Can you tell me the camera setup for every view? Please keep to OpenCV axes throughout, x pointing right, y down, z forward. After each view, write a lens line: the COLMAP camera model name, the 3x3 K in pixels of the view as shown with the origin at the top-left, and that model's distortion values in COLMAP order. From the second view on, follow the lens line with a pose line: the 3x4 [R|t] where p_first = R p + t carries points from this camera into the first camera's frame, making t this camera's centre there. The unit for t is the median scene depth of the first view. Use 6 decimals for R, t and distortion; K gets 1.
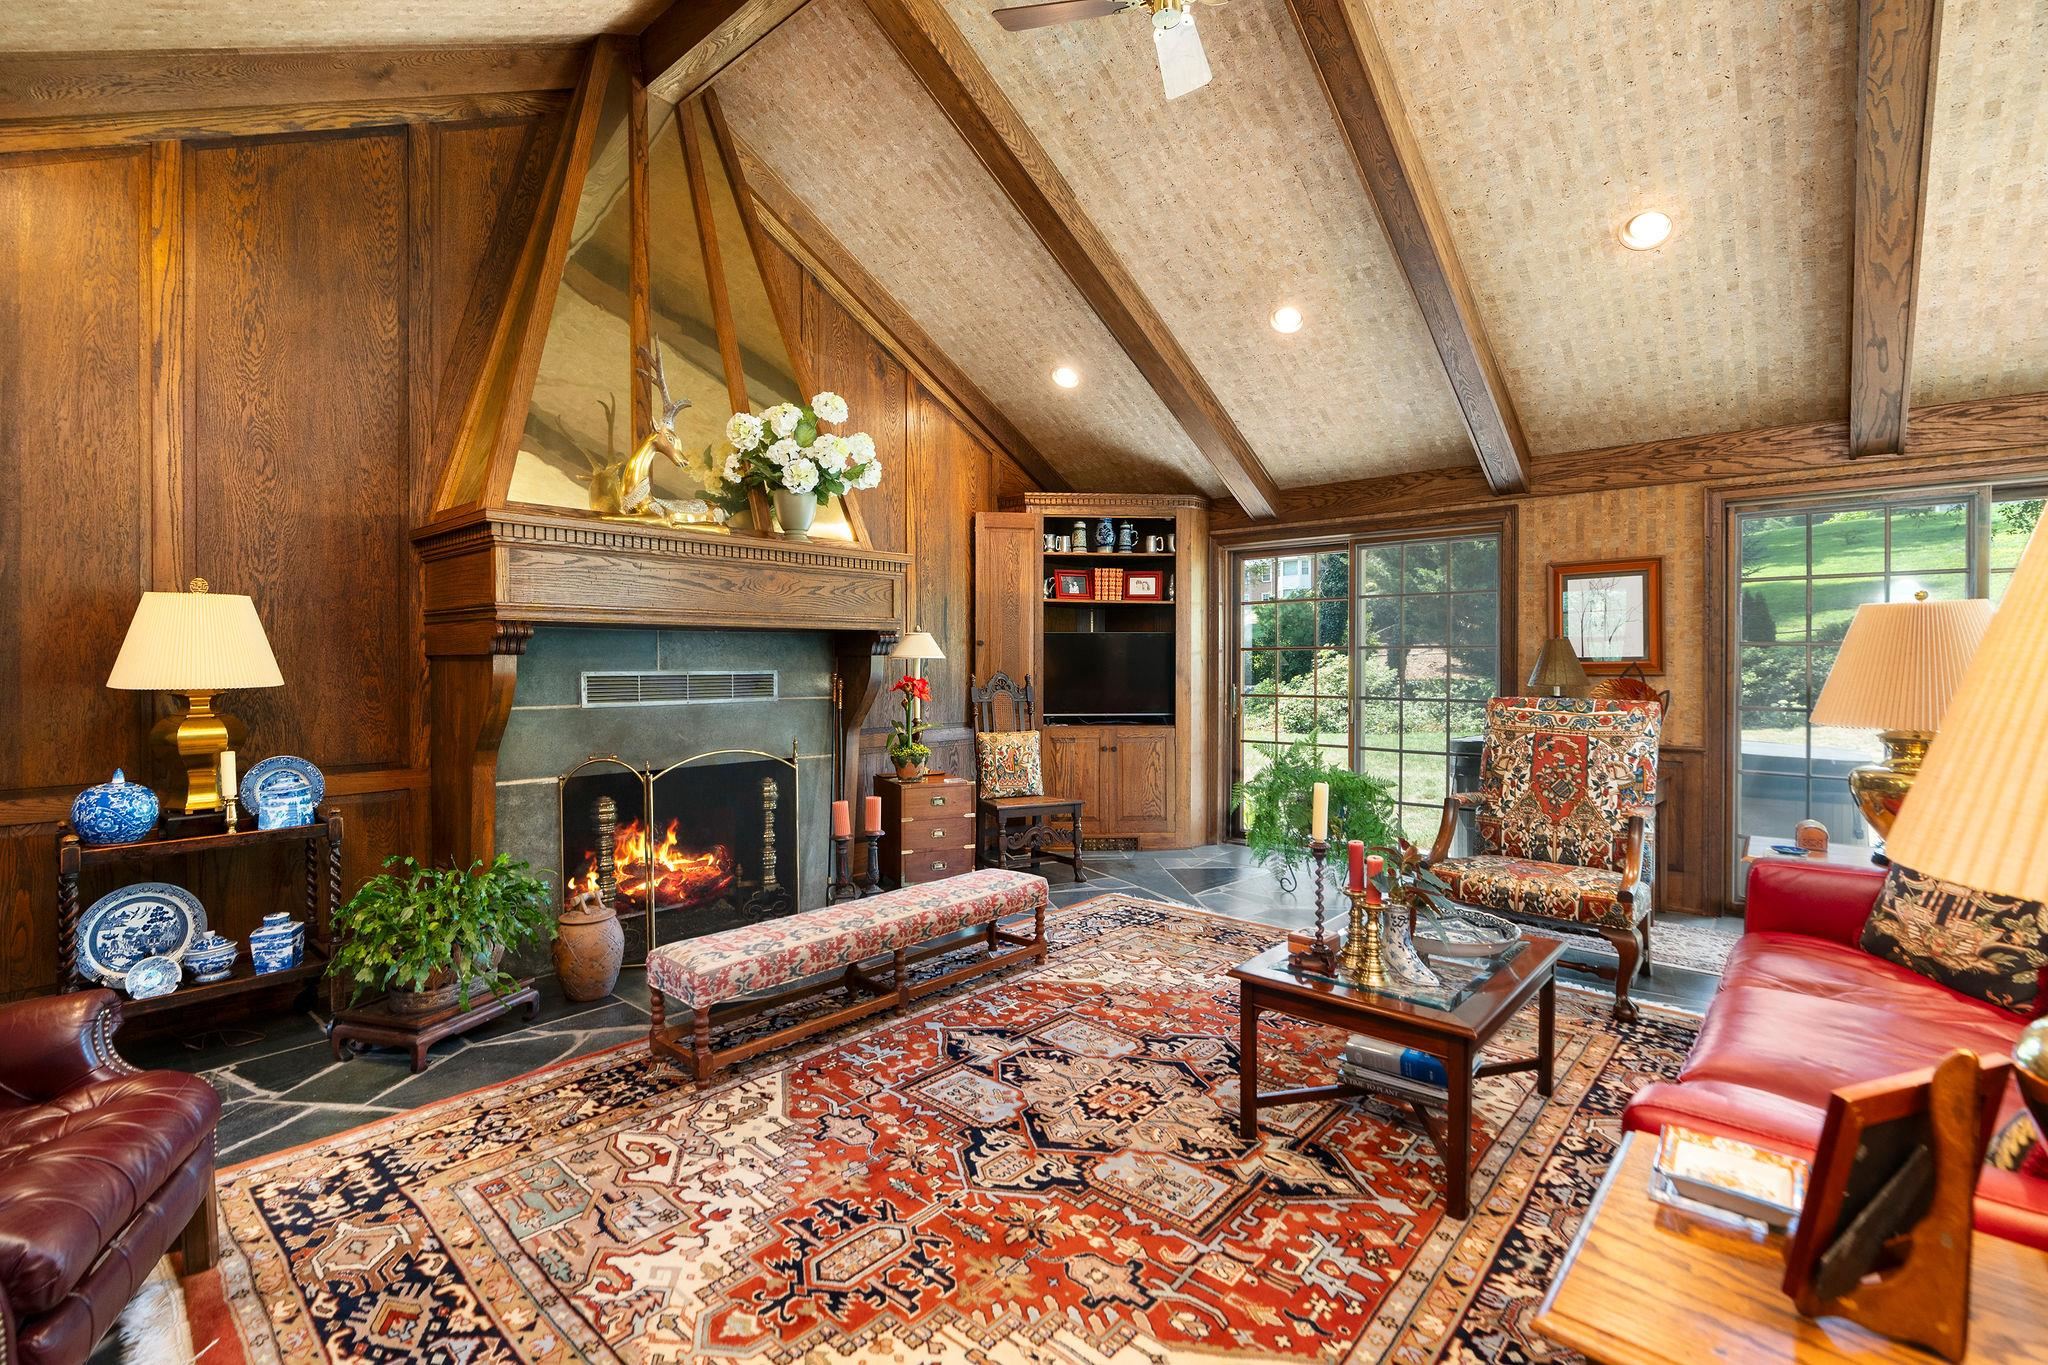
lens RADIAL K [[929.7, 0, 1013.4], [0, 929.7, 665.3], [0, 0, 1]] dist [-0.004127, 0.003527]
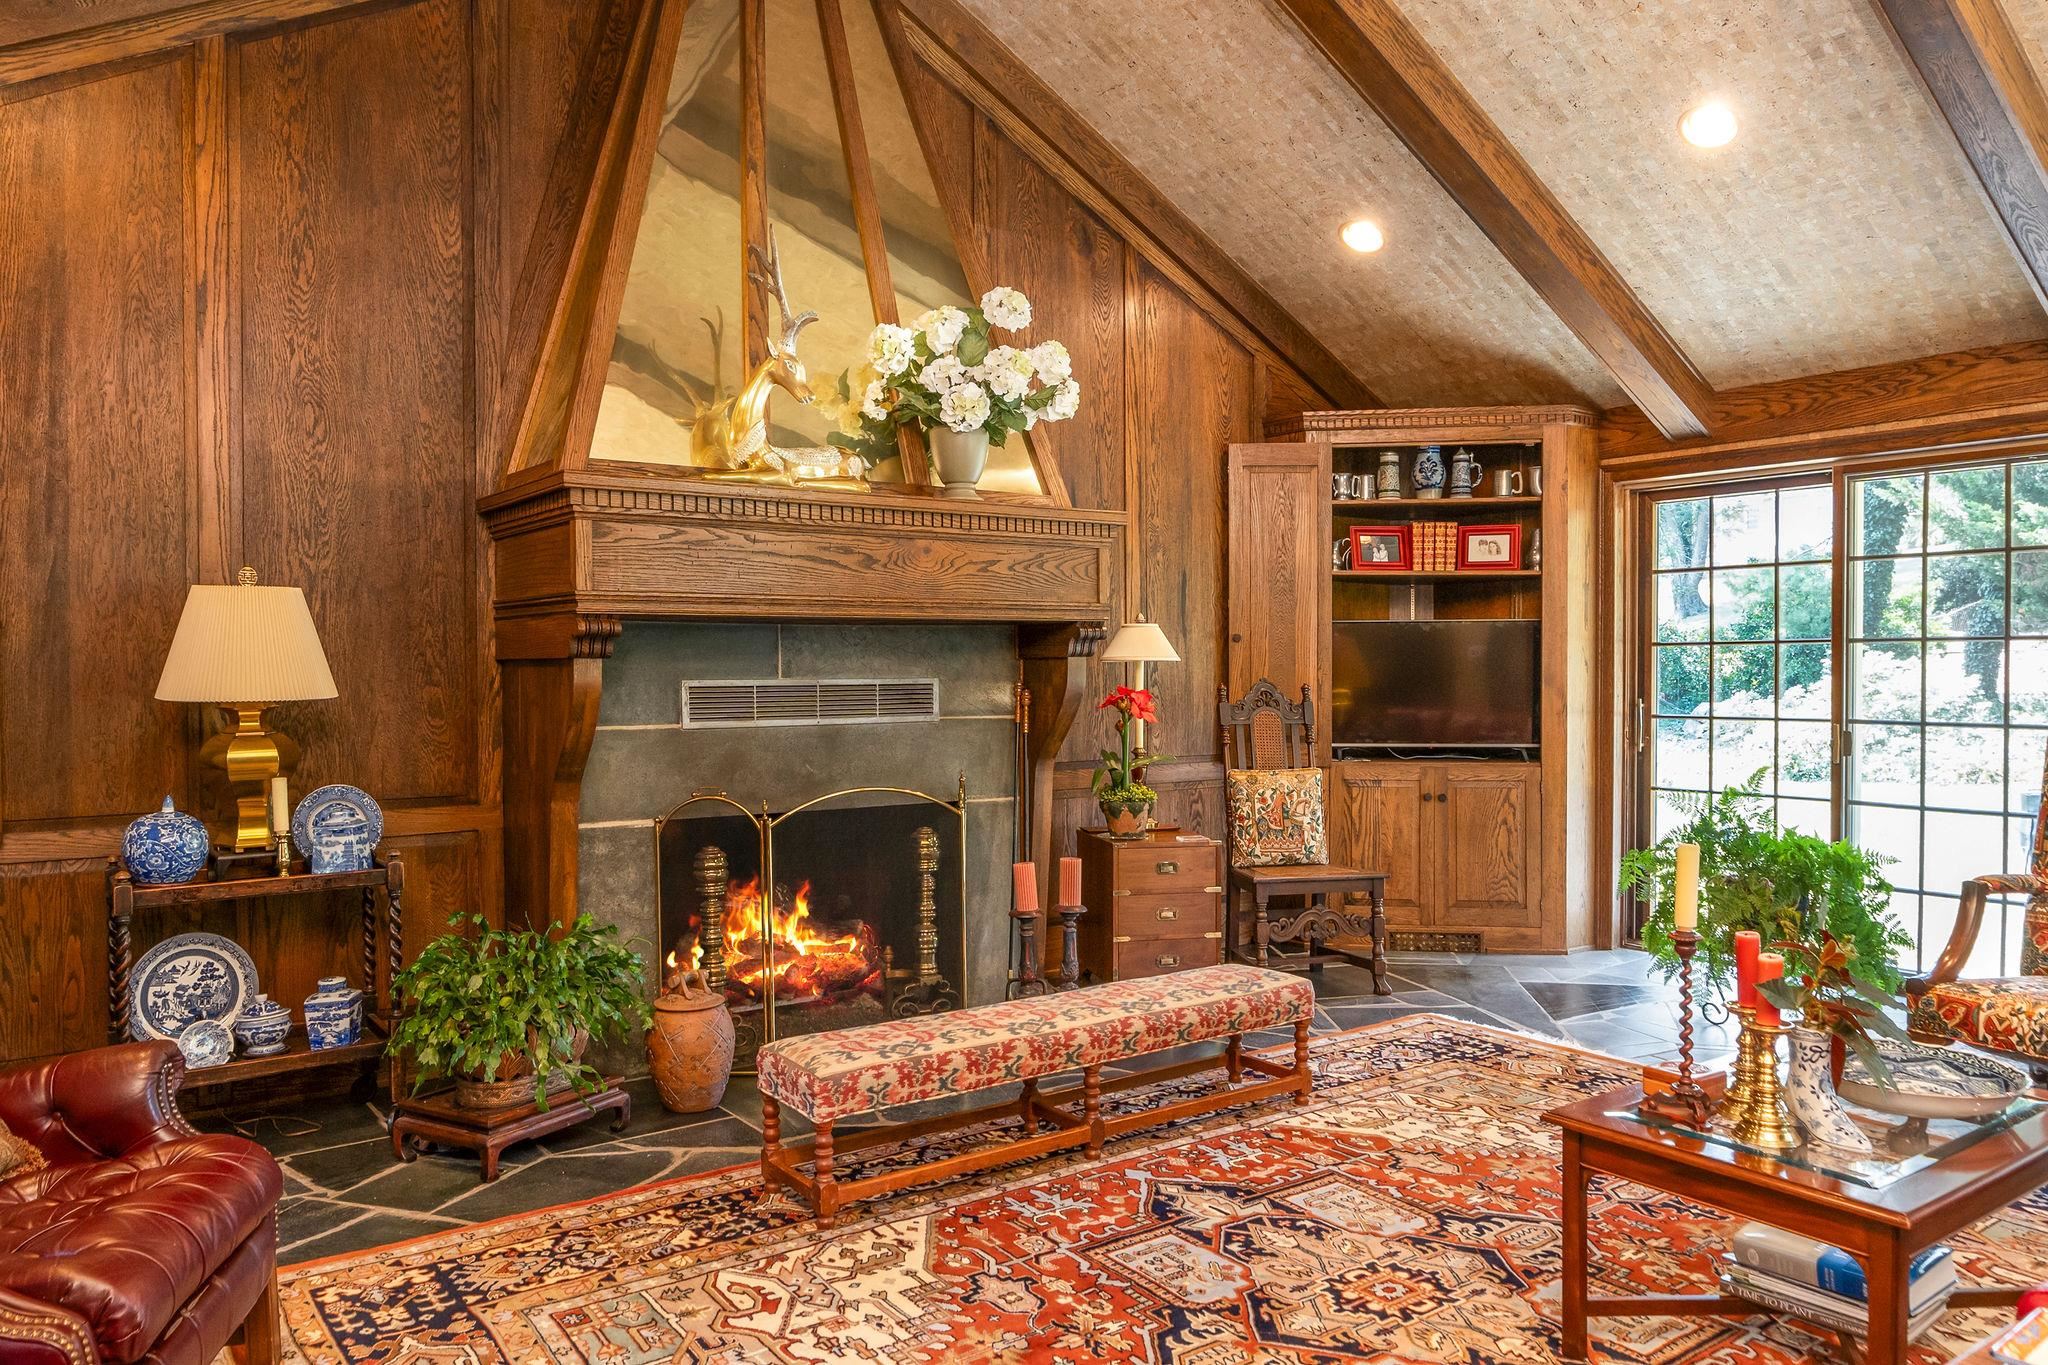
lens RADIAL K [[1420.8, 0, 1017.9], [0, 1420.8, 685.3], [0, 0, 1]] dist [0.000870, 0.001368]
pose [[0.976872, -0.000317, -0.213824, 0.053045], [0.002392, 0.999953, 0.009443, 0.000734], [0.213811, -0.009736, 0.976826, -0.075845]]
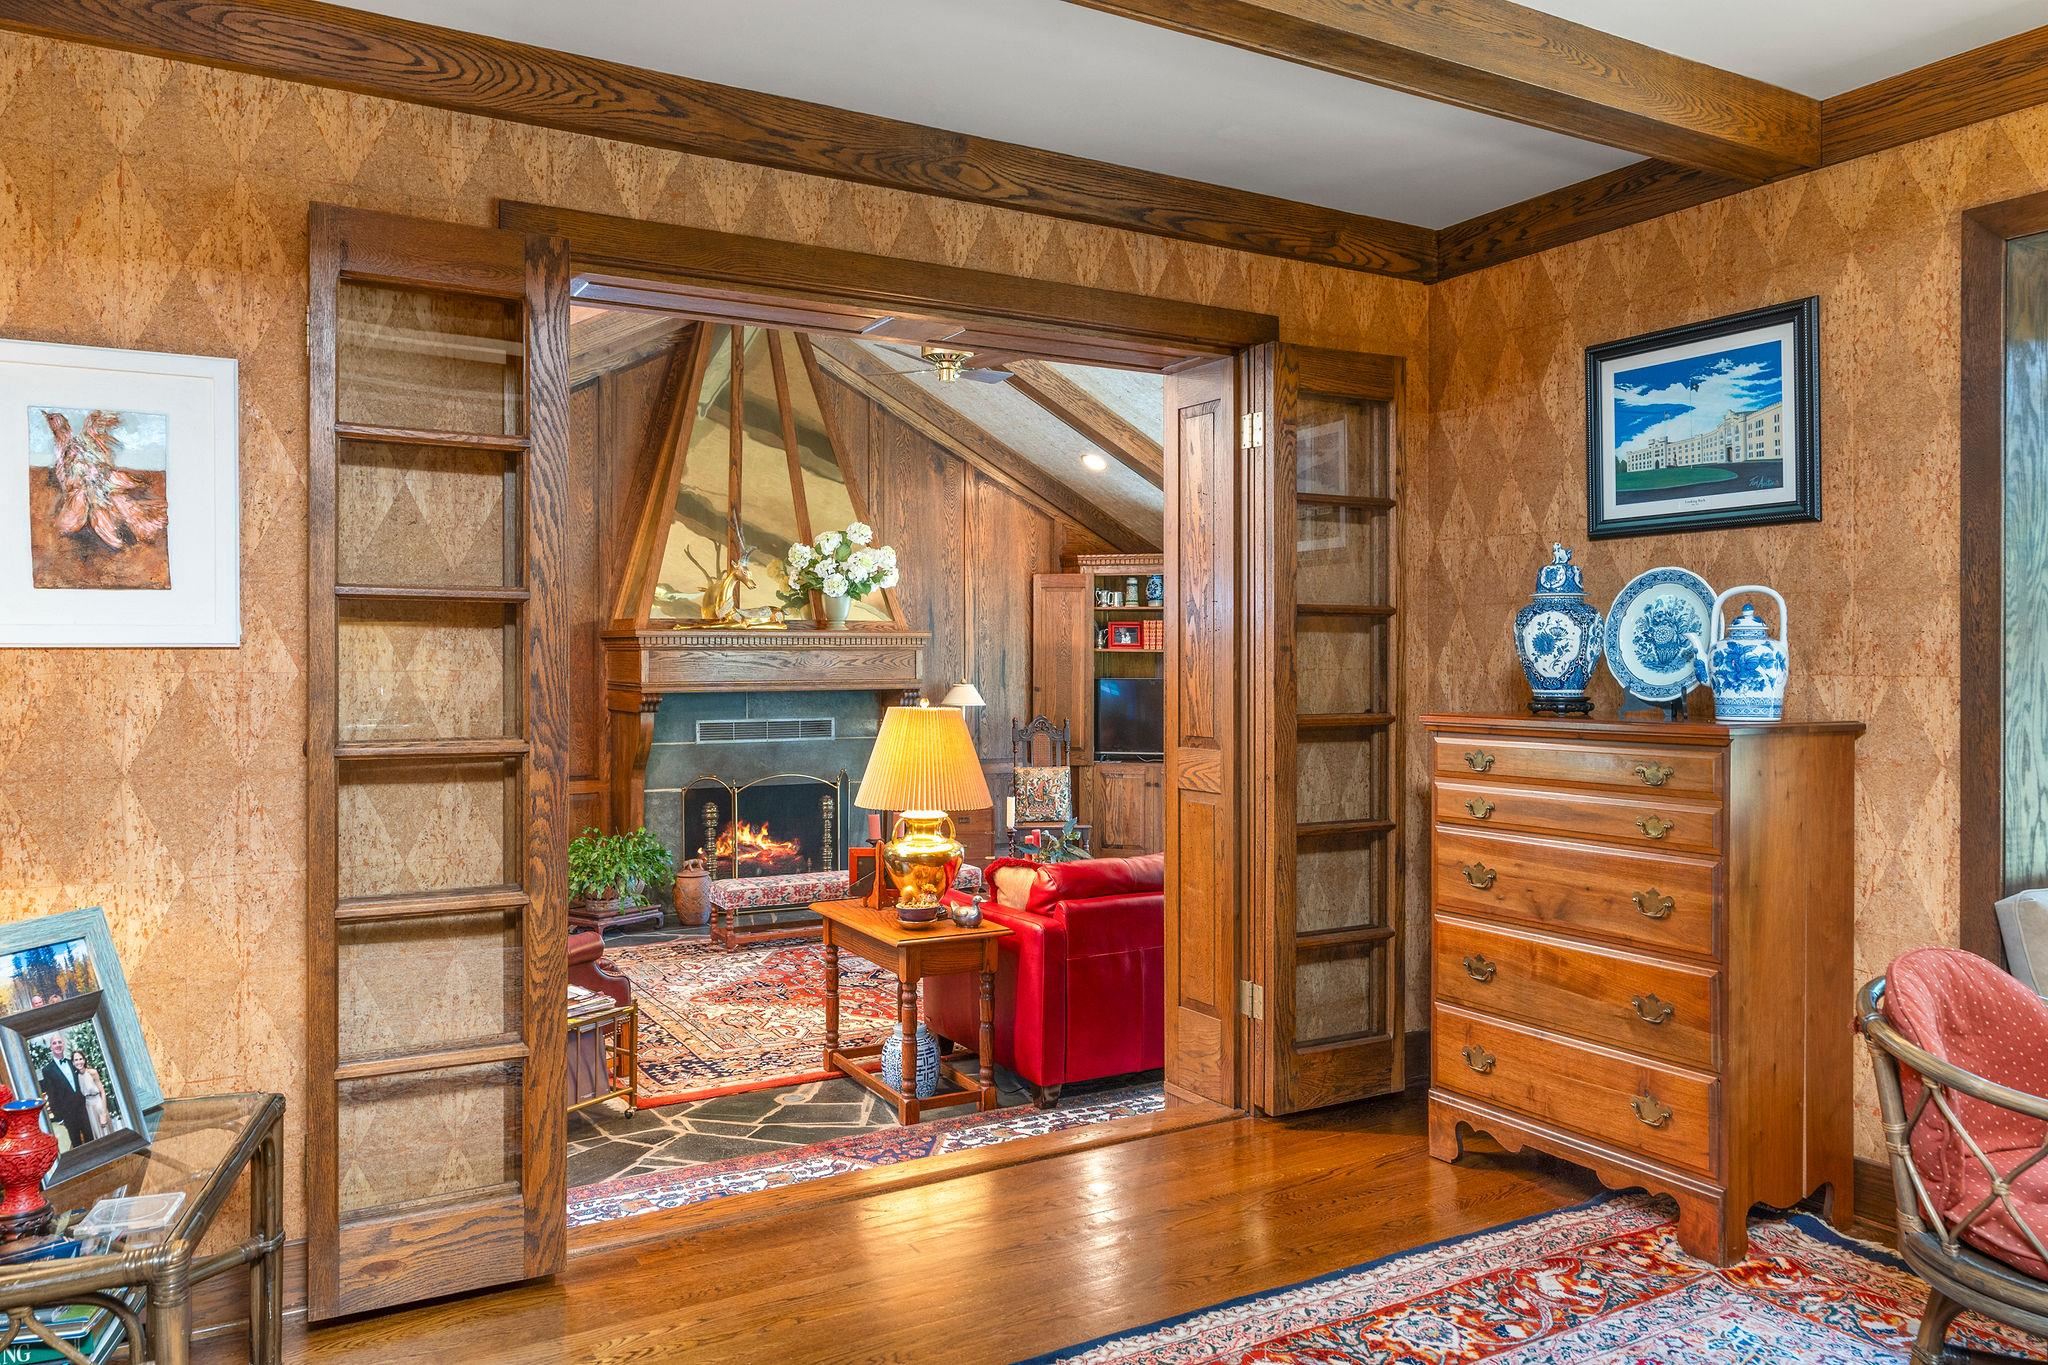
lens RADIAL K [[1434.6, 0, 1014.6], [0, 1434.6, 664.9], [0, 0, 1]] dist [0.010512, 0.000724]
pose [[0.950742, 0.002443, -0.309975, 0.847025], [-0.001666, 0.999995, 0.002773, -0.101590], [0.309980, -0.002120, 0.950741, -1.201416]]
